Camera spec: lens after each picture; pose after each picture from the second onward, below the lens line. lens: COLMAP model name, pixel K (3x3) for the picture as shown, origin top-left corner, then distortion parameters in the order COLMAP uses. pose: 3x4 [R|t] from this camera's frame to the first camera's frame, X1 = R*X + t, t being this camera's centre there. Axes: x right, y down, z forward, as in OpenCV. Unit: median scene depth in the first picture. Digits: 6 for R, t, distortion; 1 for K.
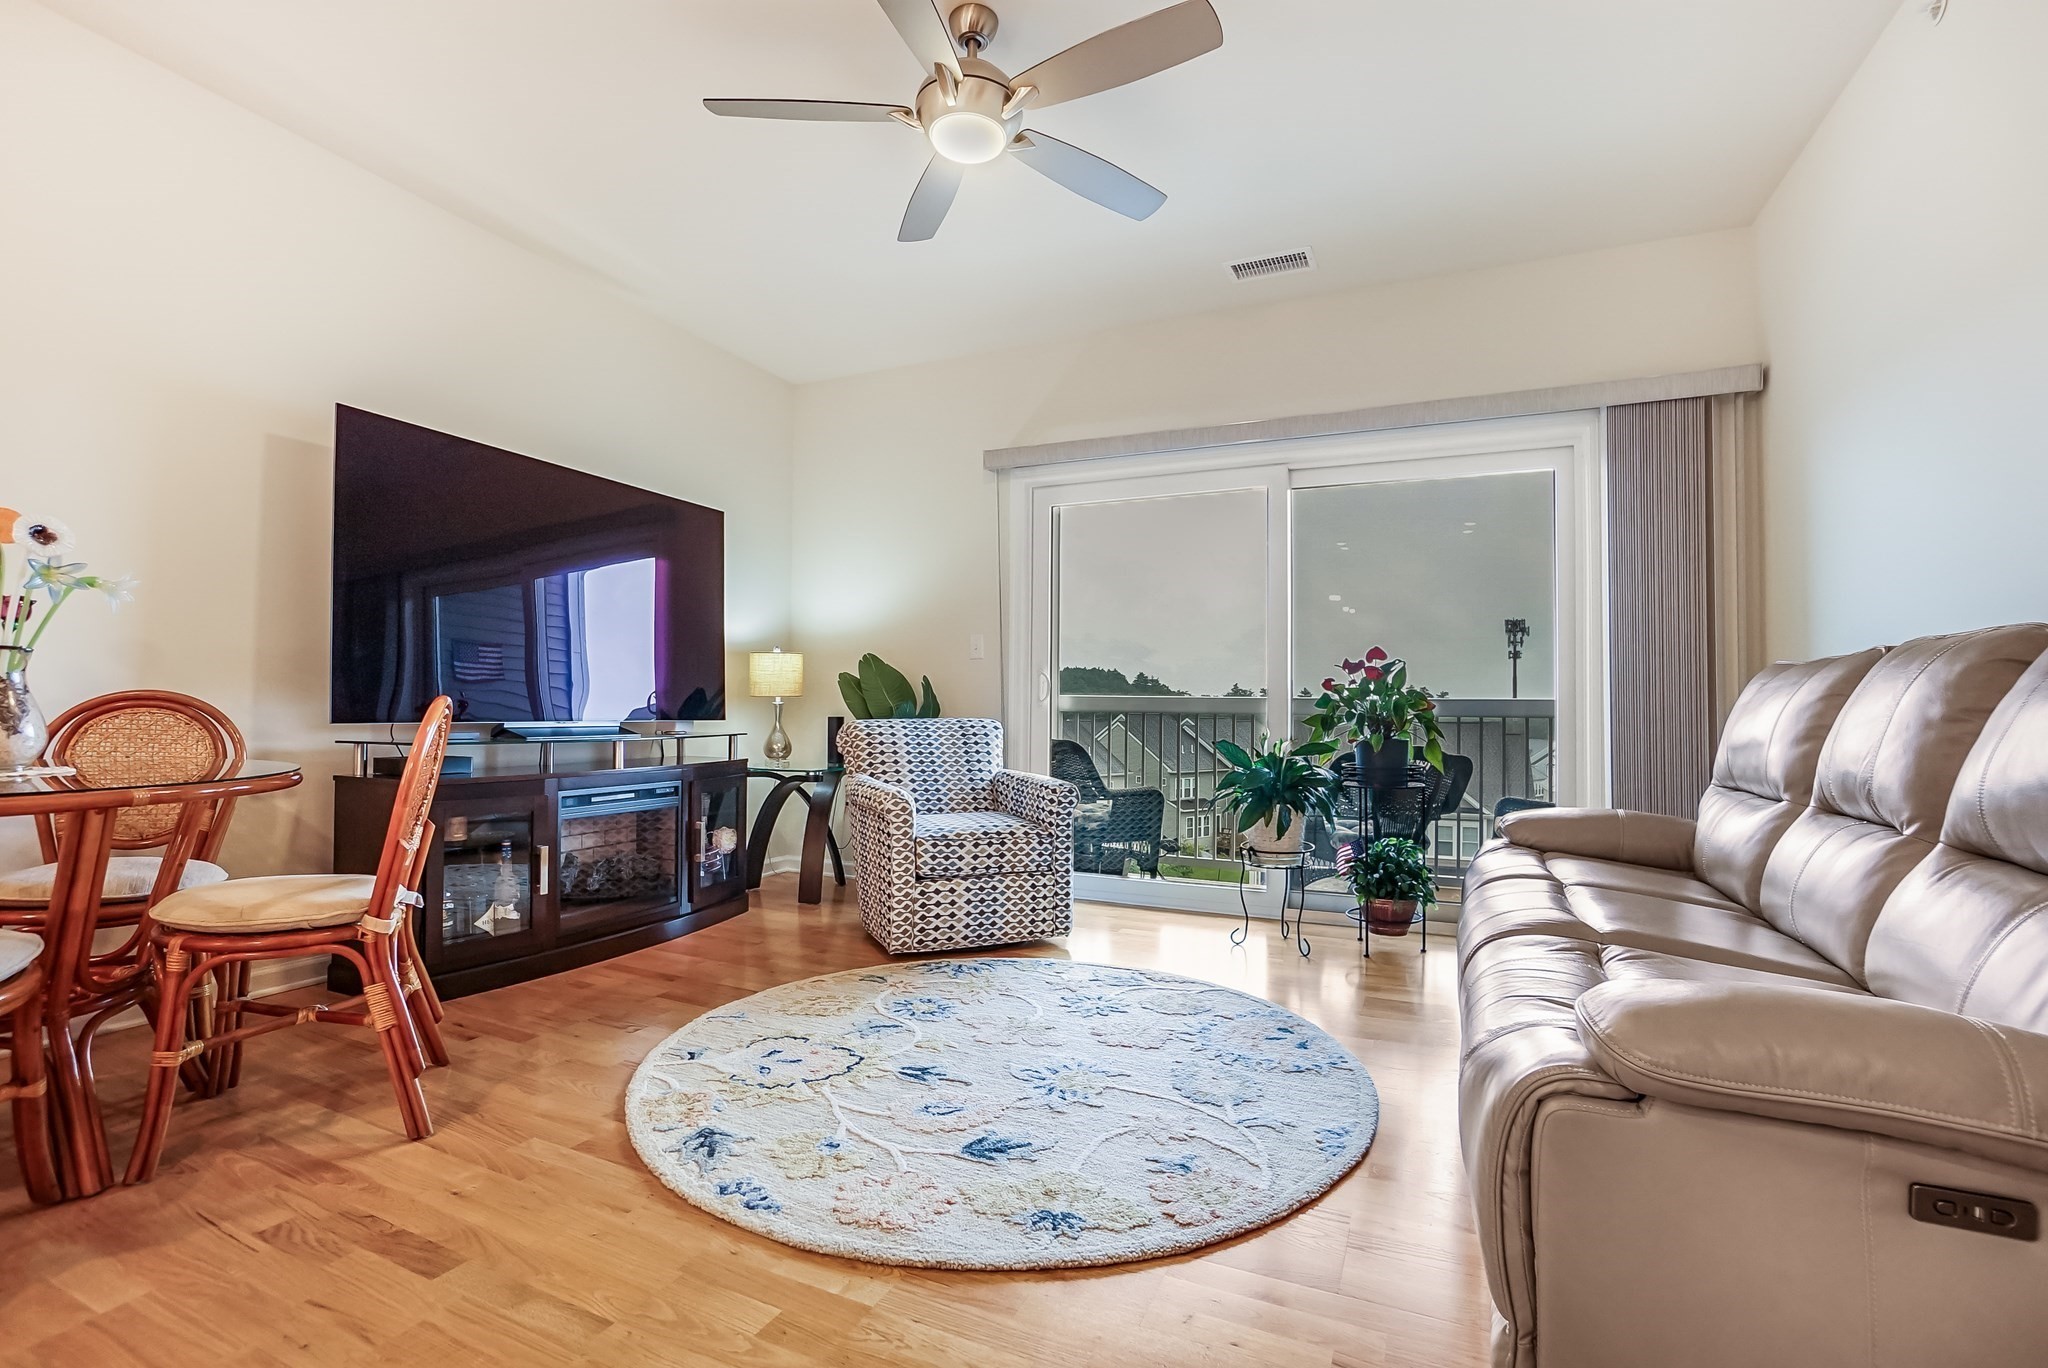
lens RADIAL K [[910.3, 0, 1029.7], [0, 910.3, 676.2], [0, 0, 1]] dist [-0.045466, 0.013731]
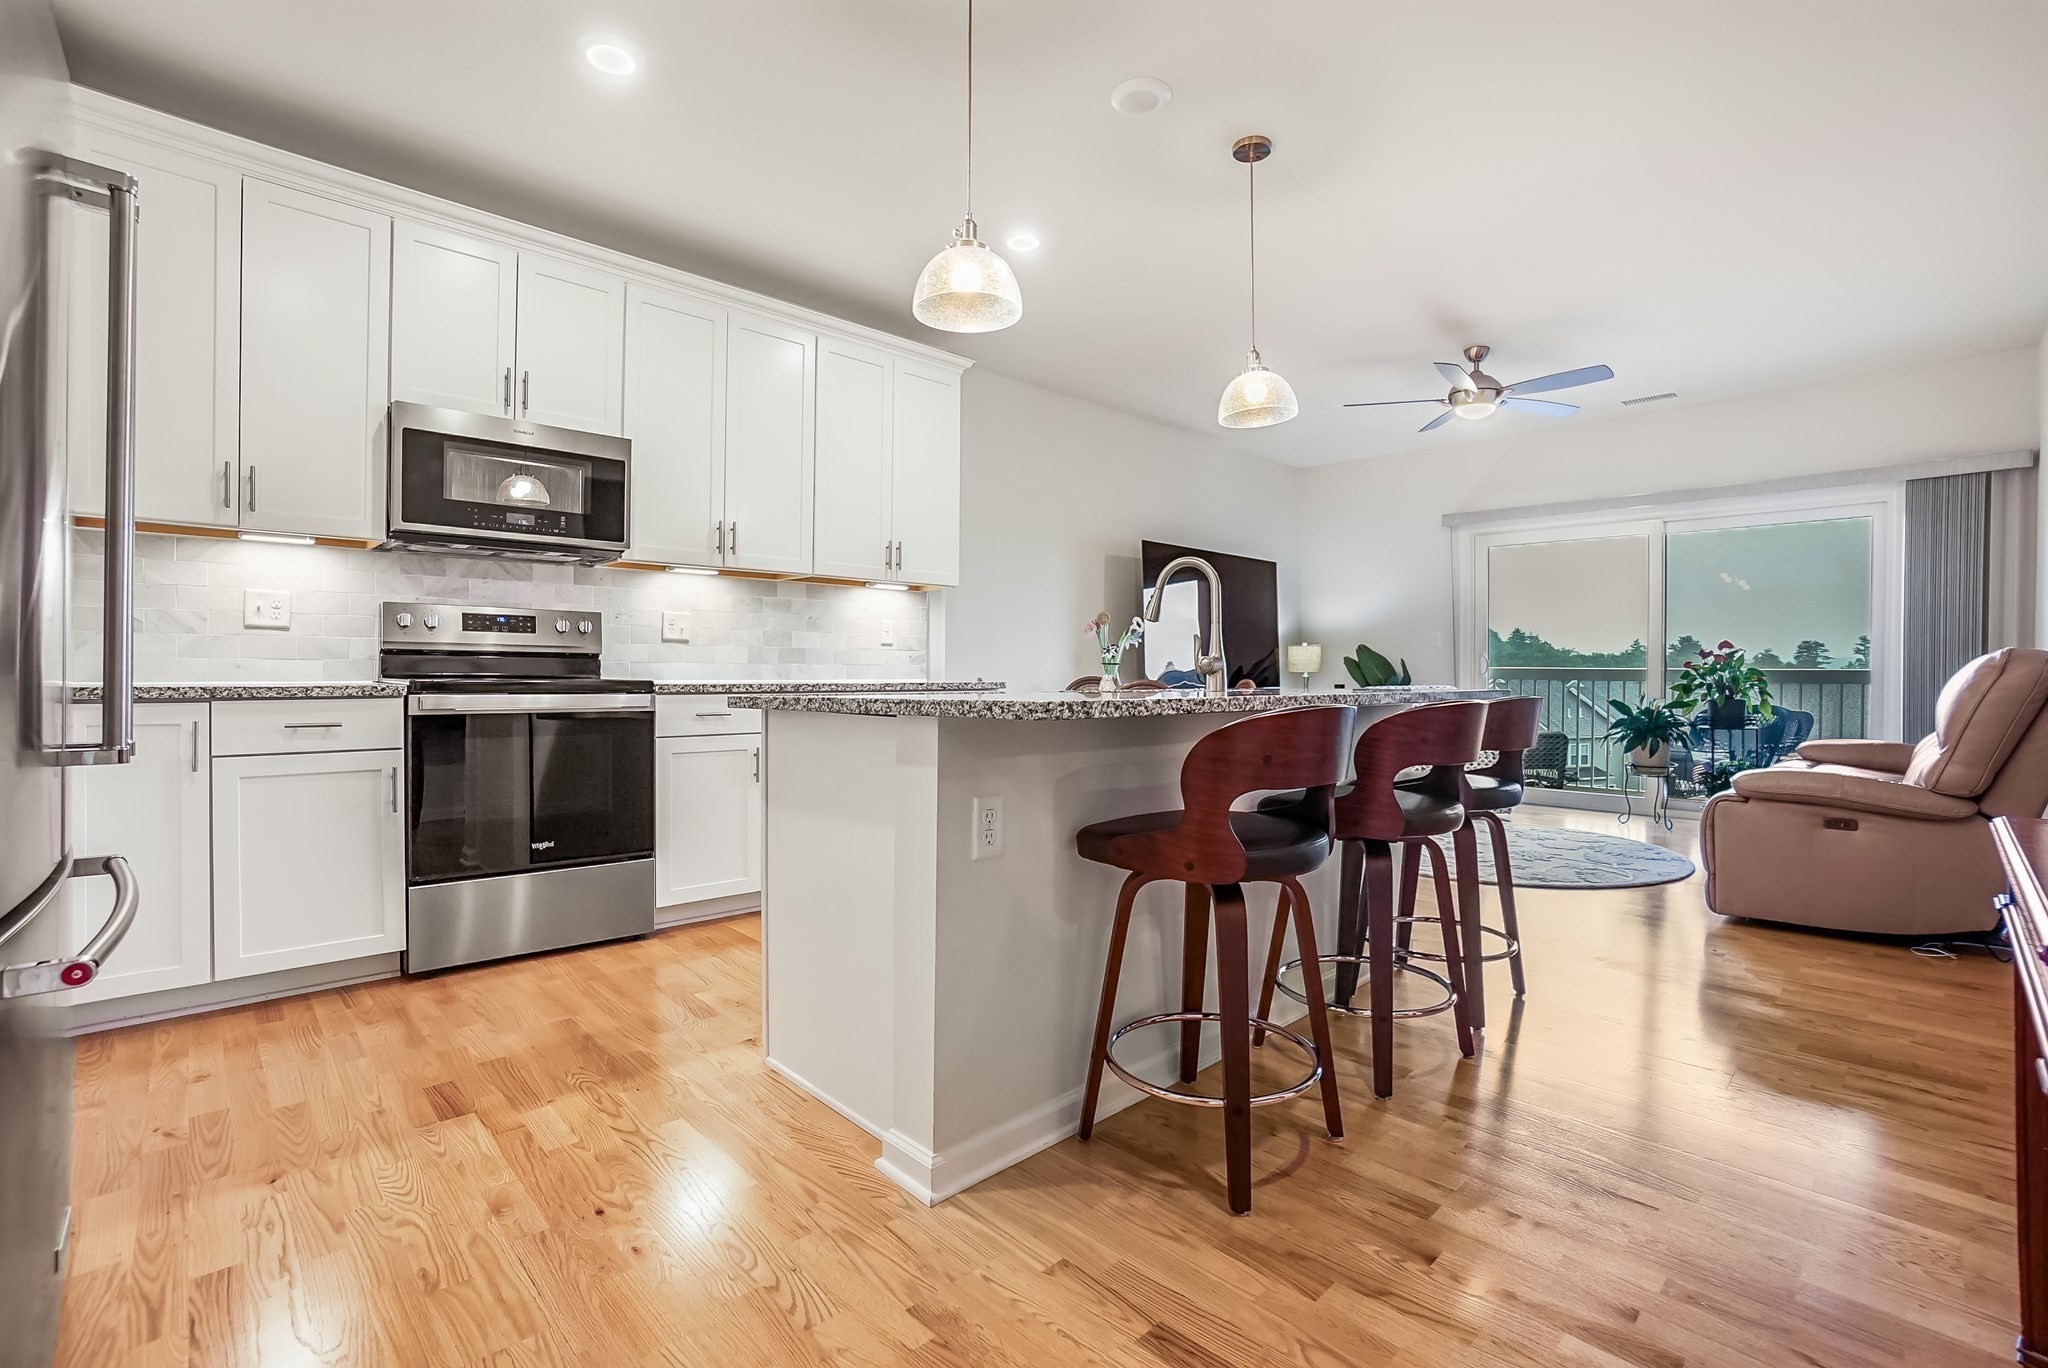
lens RADIAL K [[910.3, 0, 1023.5], [0, 910.3, 673.7], [0, 0, 1]] dist [-0.045466, 0.013731]
pose [[0.931403, -0.004459, -0.363962, -0.221492], [0.020352, 0.998999, 0.039842, -0.071072], [0.363420, -0.044516, 0.930561, -1.026053]]
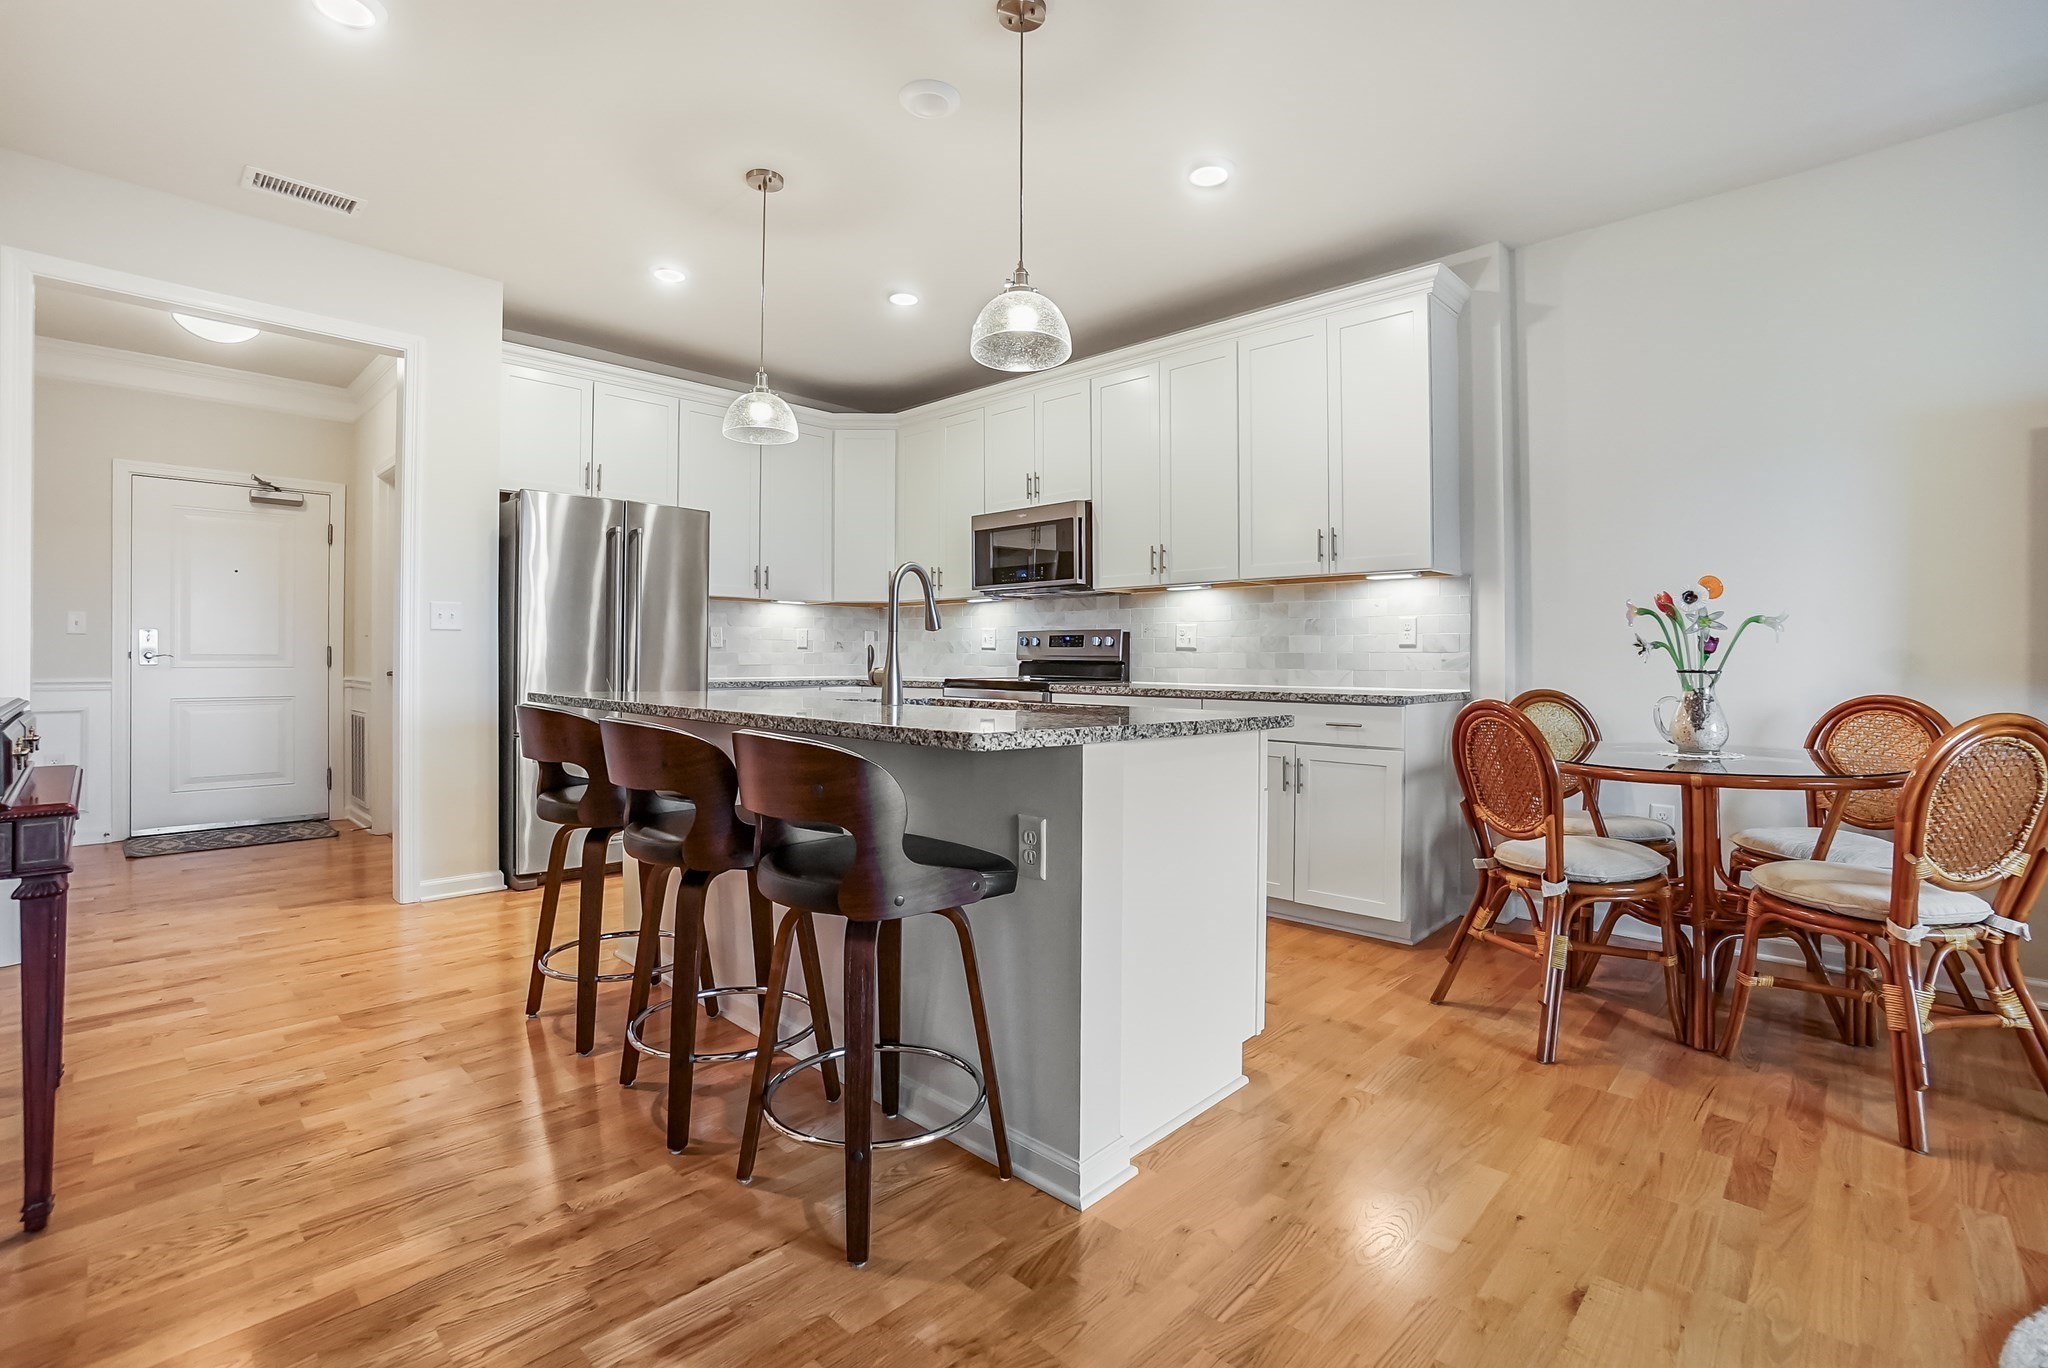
lens RADIAL K [[910.3, 0, 1023.9], [0, 910.3, 664.6], [0, 0, 1]] dist [-0.045466, 0.013731]
pose [[-0.308673, -0.007272, -0.951140, 0.374429], [0.031864, 0.999330, -0.017981, -0.031788], [0.950634, -0.035857, -0.308235, 0.225244]]
